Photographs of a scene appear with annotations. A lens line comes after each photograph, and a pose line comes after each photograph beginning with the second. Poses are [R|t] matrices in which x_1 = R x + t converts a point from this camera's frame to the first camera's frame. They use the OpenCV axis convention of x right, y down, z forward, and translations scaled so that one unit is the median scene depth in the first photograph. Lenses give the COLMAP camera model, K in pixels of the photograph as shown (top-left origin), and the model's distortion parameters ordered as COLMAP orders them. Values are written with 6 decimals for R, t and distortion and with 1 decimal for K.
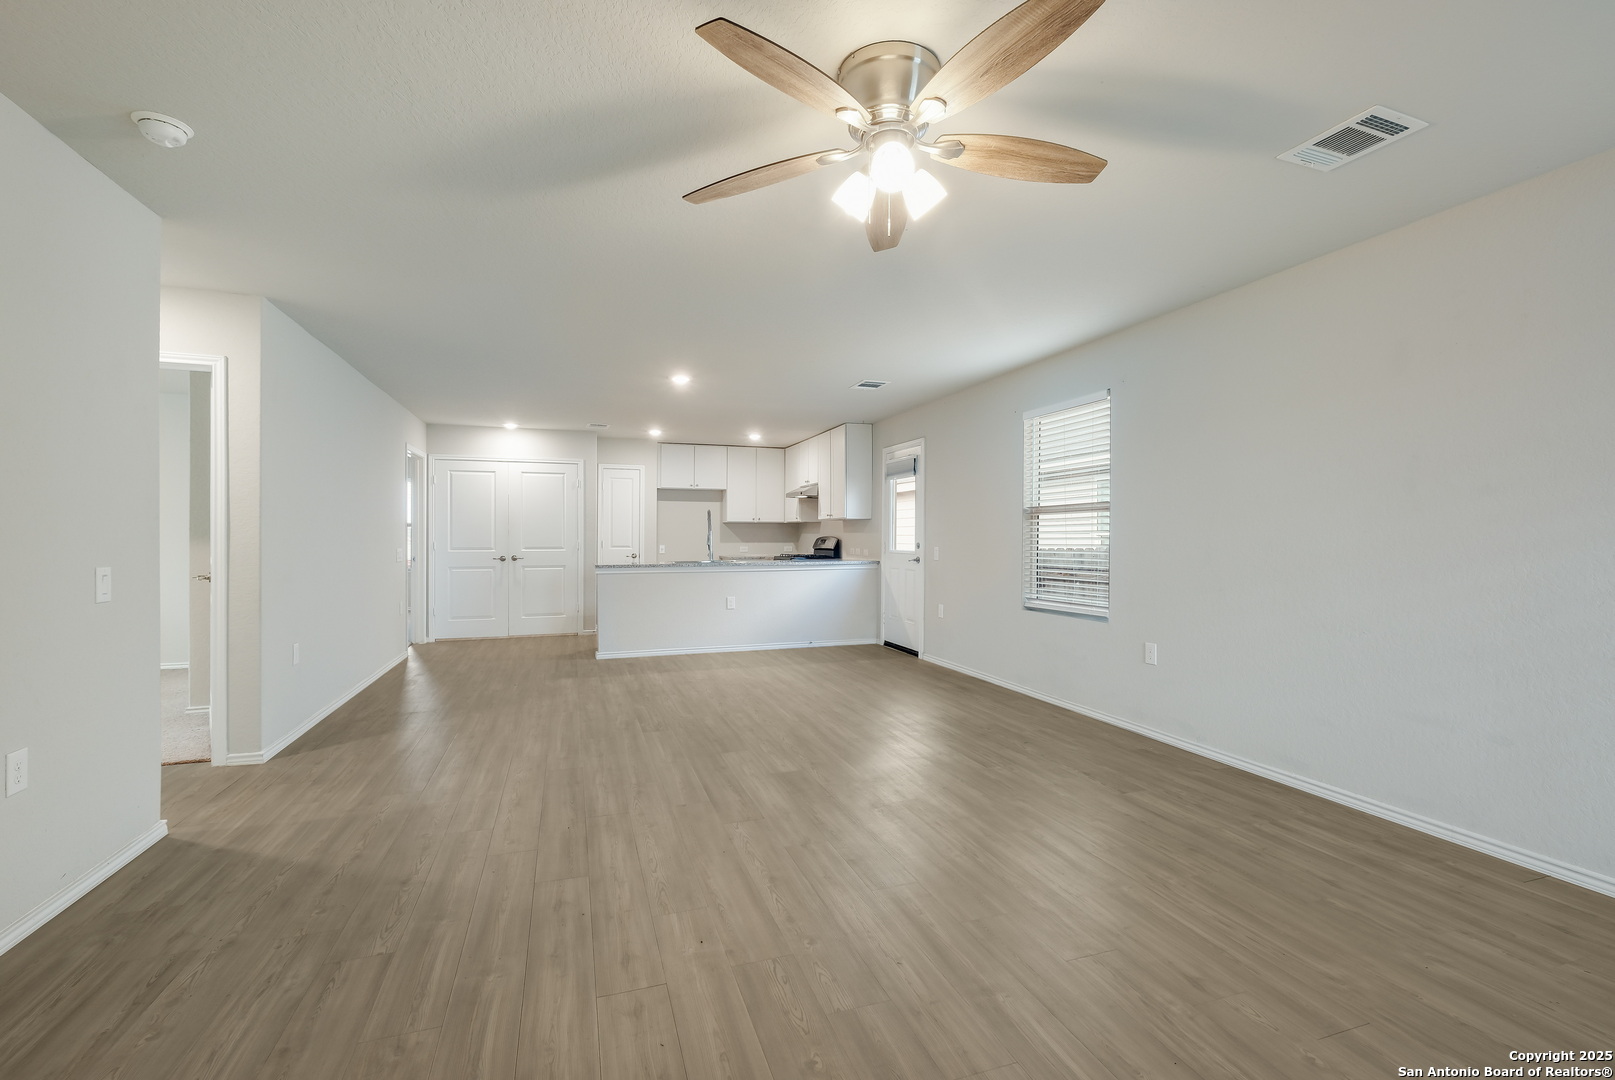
lens RADIAL K [[698.7, 0, 812.3], [0, 698.7, 538.2], [0, 0, 1]] dist [-0.002945, -0.000382]
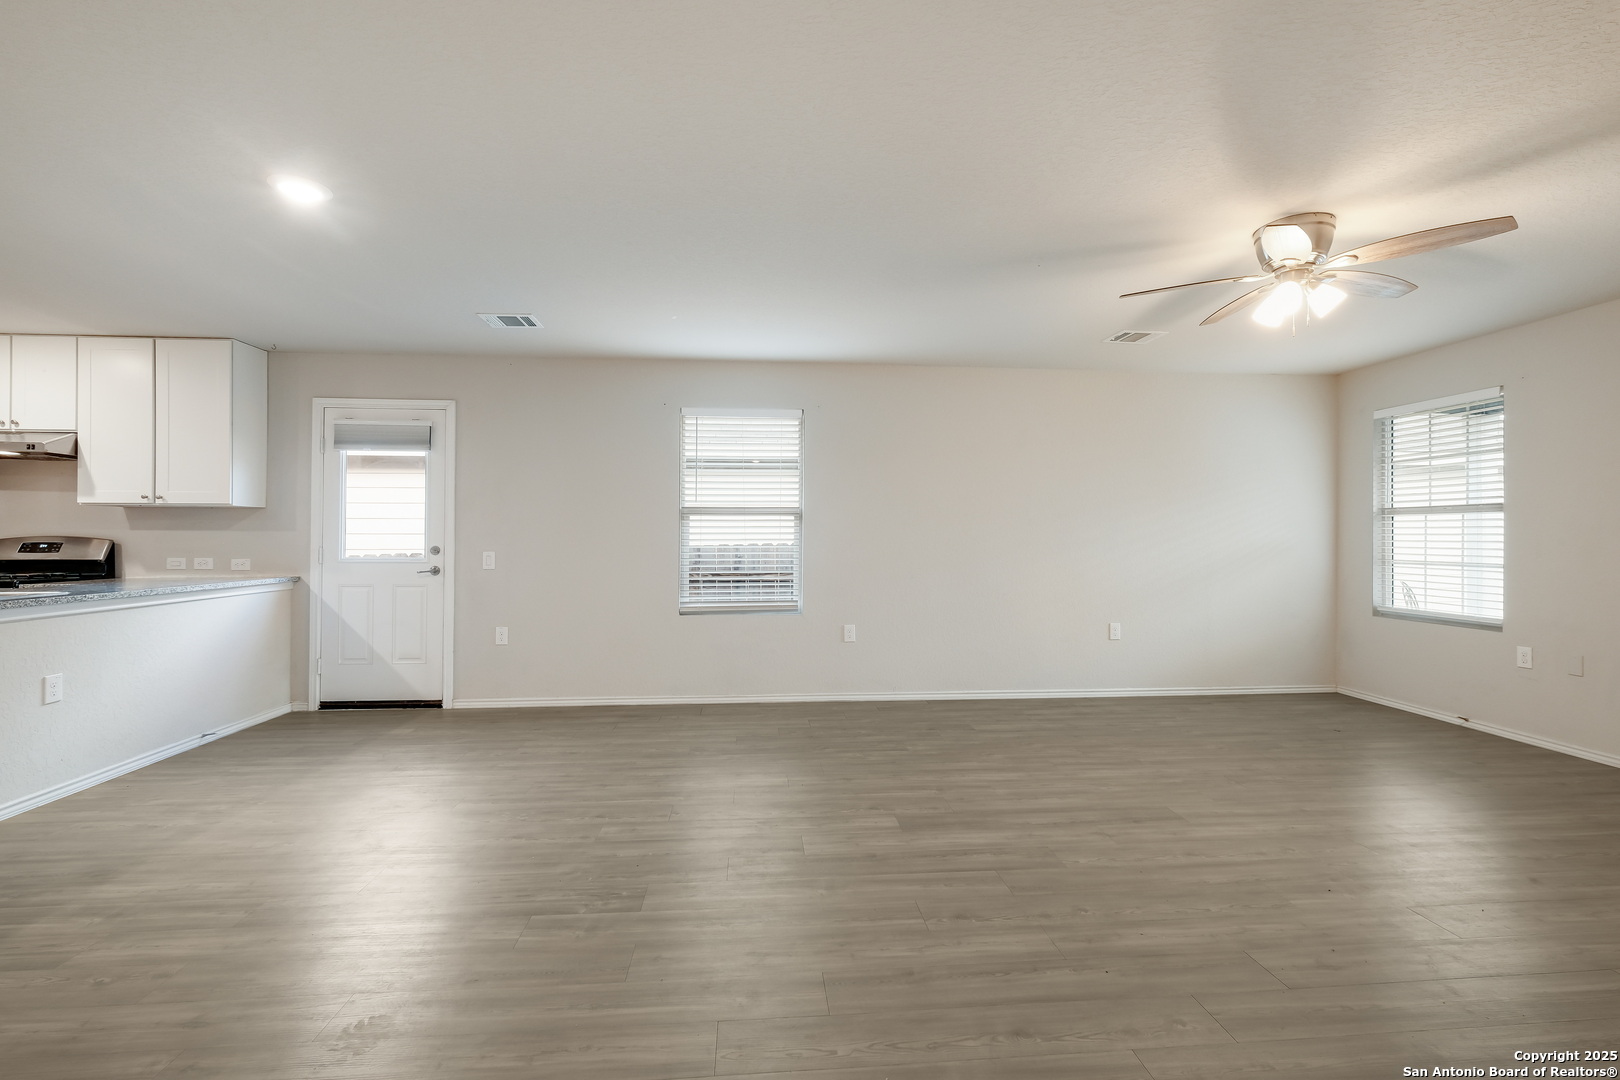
lens RADIAL K [[700.9, 0, 805.4], [0, 700.9, 547.1], [0, 0, 1]] dist [-0.002945, -0.000382]
pose [[0.250150, -0.011440, 0.968139, -0.725928], [-0.000508, 0.999929, 0.011946, -0.002062], [-0.968207, -0.003480, 0.250127, 0.755731]]
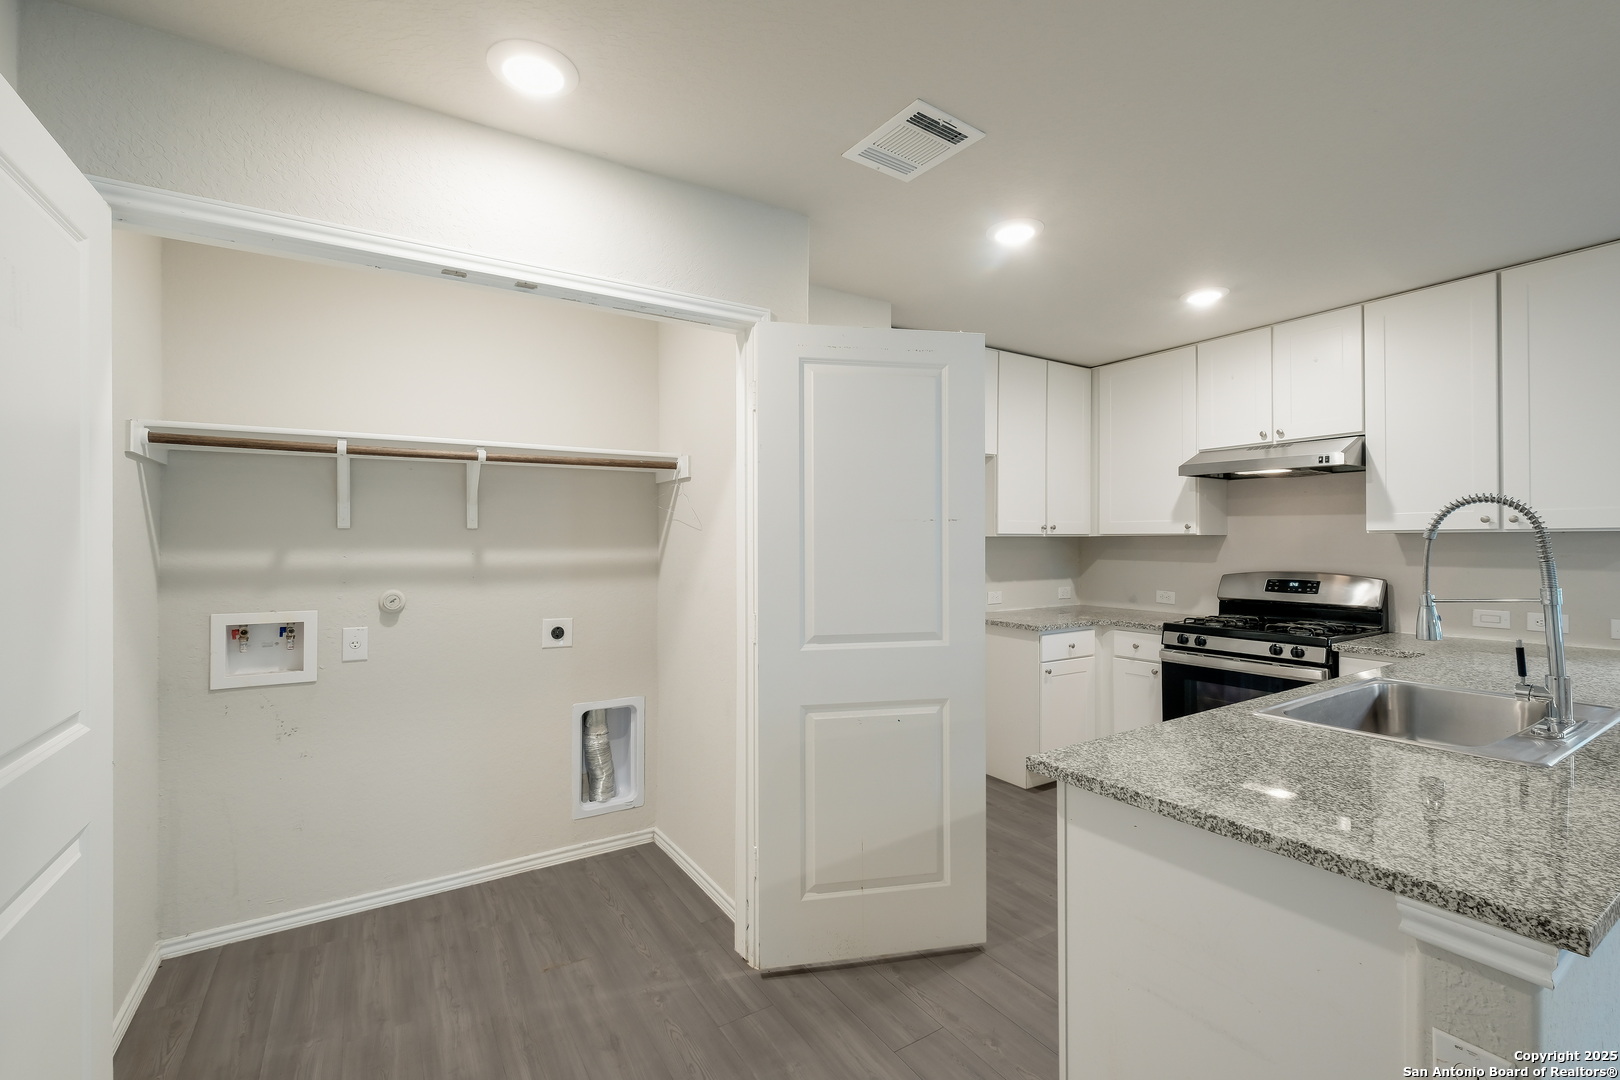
lens RADIAL K [[700.9, 0, 813.1], [0, 700.9, 539.5], [0, 0, 1]] dist [-0.002945, -0.000382]
pose [[0.972855, -0.007514, 0.231295, -0.751420], [0.008507, 0.999958, -0.003297, -0.048548], [-0.231261, 0.005175, 0.972878, 1.473446]]
